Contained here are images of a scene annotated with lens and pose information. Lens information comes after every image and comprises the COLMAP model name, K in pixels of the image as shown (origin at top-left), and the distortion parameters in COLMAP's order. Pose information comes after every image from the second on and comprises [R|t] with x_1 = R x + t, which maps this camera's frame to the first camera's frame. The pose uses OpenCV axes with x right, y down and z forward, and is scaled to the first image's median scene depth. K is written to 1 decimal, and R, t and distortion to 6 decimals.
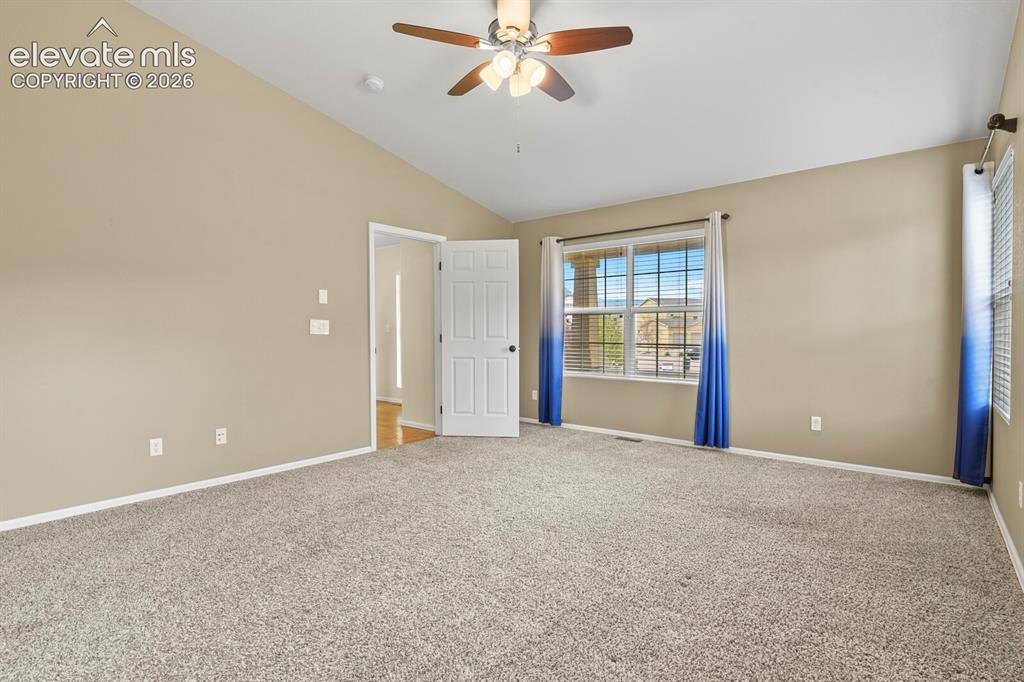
lens RADIAL K [[497.3, 0, 517.3], [0, 497.3, 340.7], [0, 0, 1]] dist [-0.006425, -0.002892]
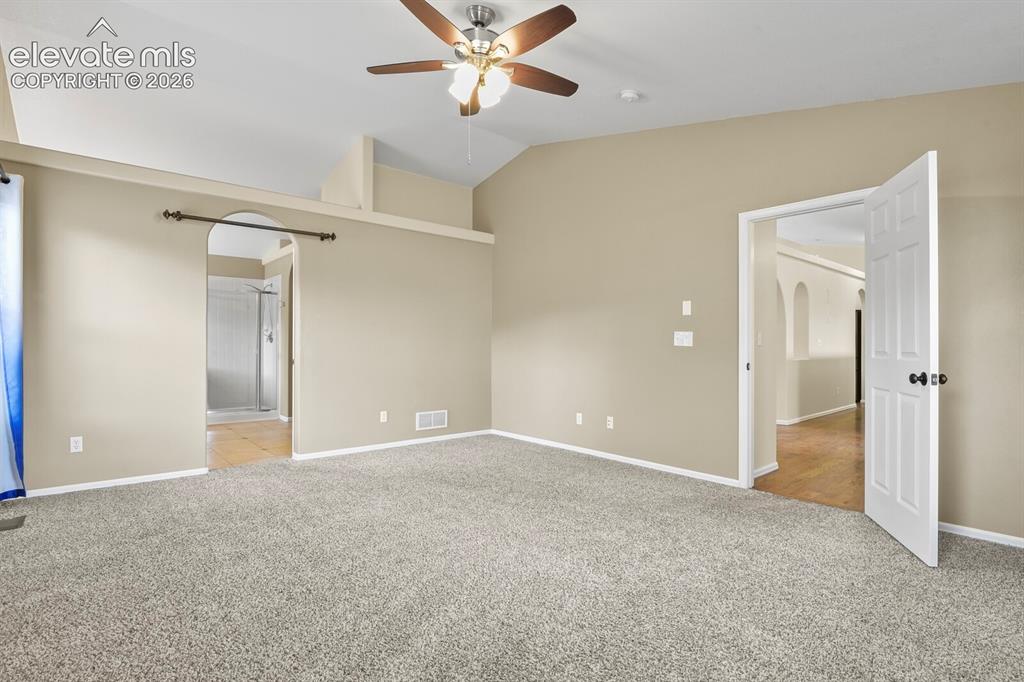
lens RADIAL K [[497.3, 0, 516.8], [0, 497.3, 343.7], [0, 0, 1]] dist [-0.006425, -0.002892]
pose [[-0.159451, 0.000598, -0.987206, 0.644148], [-0.021893, 0.999752, 0.004141, -0.014381], [0.986963, 0.022273, -0.159398, 0.830844]]
